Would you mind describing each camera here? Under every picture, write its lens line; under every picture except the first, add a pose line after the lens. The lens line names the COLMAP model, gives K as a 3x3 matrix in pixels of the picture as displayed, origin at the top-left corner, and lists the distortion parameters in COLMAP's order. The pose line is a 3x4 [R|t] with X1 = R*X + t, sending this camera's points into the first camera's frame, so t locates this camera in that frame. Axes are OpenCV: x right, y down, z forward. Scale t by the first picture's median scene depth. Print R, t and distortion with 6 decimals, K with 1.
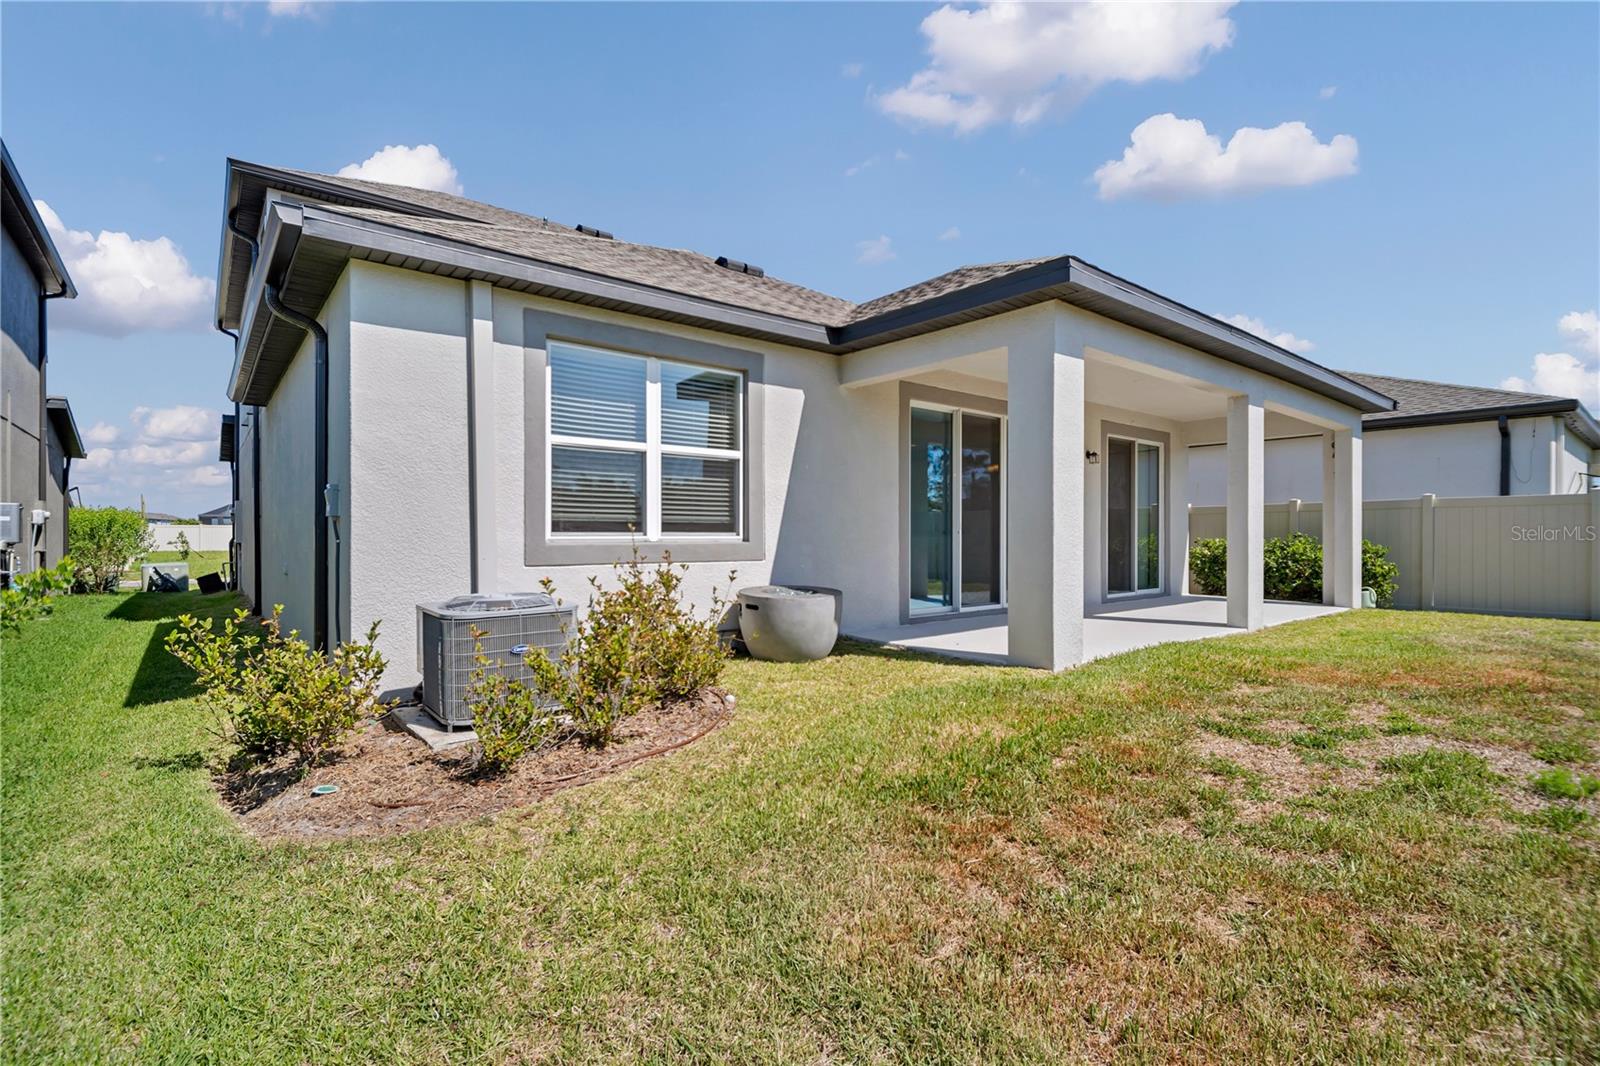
lens RADIAL K [[752.5, 0, 818.4], [0, 752.5, 540.8], [0, 0, 1]] dist [0.001887, -0.006936]
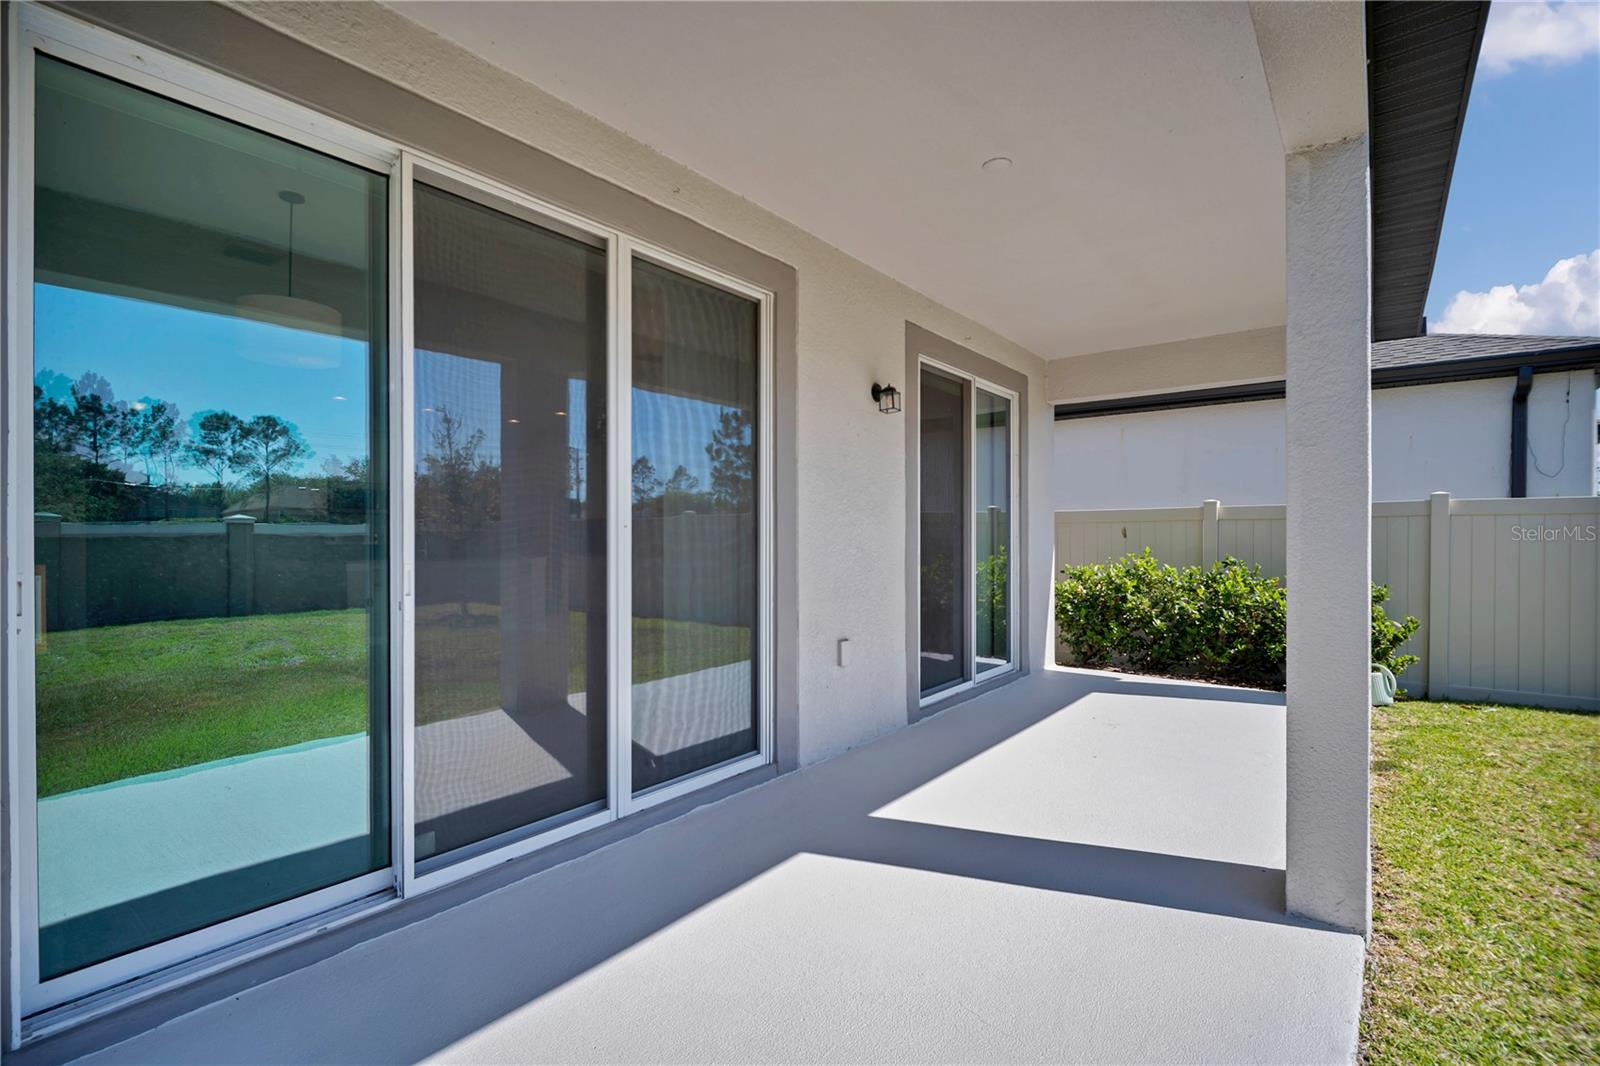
lens RADIAL K [[752.5, 0, 818.4], [0, 752.5, 540.8], [0, 0, 1]] dist [0.001887, -0.006936]
pose [[0.974237, -0.002424, 0.225515, 0.203569], [0.003071, 0.999992, -0.002519, -0.024022], [-0.225507, 0.003147, 0.974236, 0.523316]]
